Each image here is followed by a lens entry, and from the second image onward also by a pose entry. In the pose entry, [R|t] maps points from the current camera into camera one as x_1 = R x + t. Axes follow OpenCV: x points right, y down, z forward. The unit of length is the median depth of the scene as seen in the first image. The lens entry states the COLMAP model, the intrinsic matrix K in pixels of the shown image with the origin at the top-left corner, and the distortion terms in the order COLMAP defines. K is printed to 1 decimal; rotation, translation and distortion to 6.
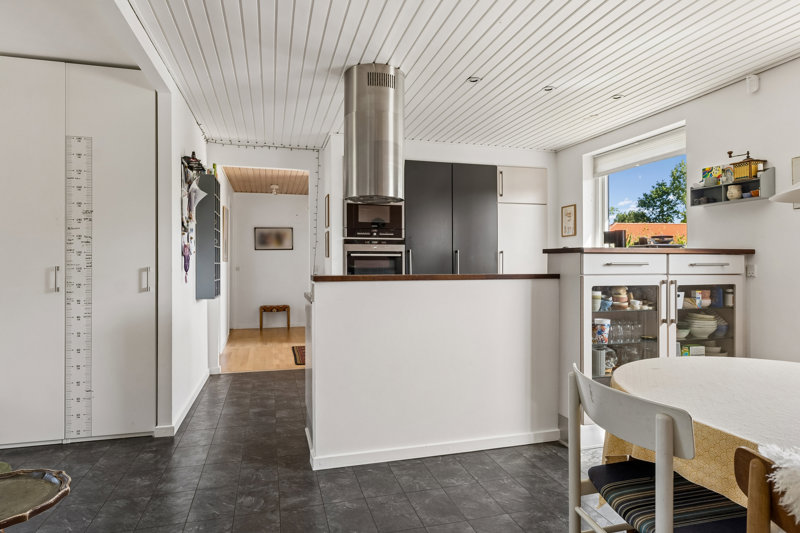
lens RADIAL K [[478.6, 0, 400.0], [0, 478.6, 266.5], [0, 0, 1]] dist [-0.000674, -0.000991]
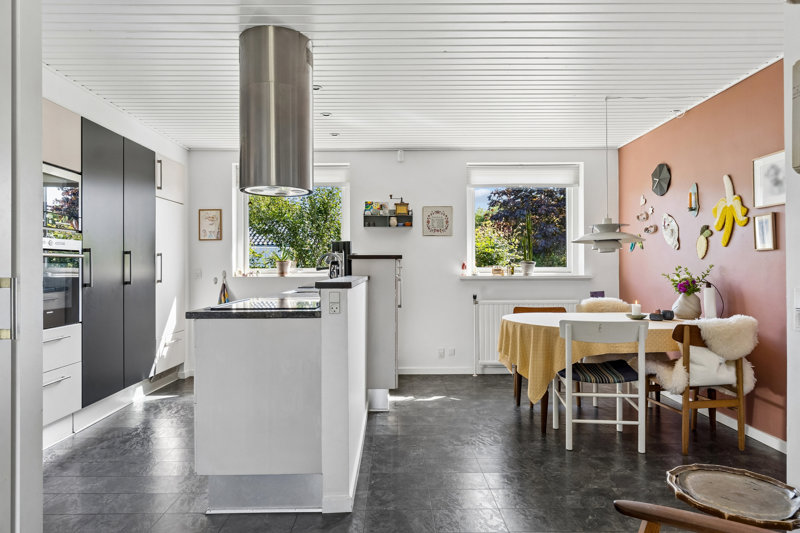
lens RADIAL K [[478.6, 0, 400.0], [0, 478.6, 266.5], [0, 0, 1]] dist [-0.000674, -0.000991]
pose [[0.259136, 0.001112, 0.965840, -0.807595], [0.007355, 0.999968, -0.003125, -0.003398], [-0.965813, 0.007913, 0.259119, 0.577058]]
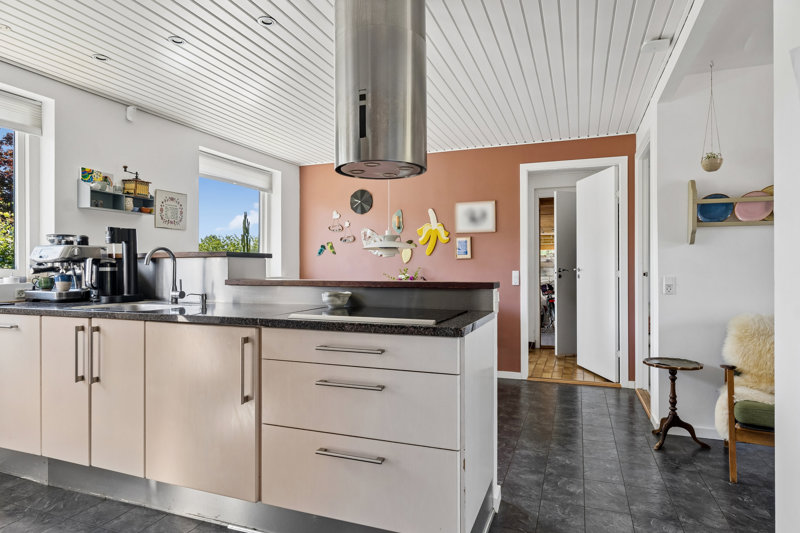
lens RADIAL K [[478.6, 0, 400.0], [0, 478.6, 266.5], [0, 0, 1]] dist [-0.000674, -0.000991]
pose [[-0.808033, 0.004671, 0.589119, -0.466375], [0.004429, 0.999988, -0.001854, -0.005503], [-0.589121, 0.001112, -0.808044, 1.528075]]
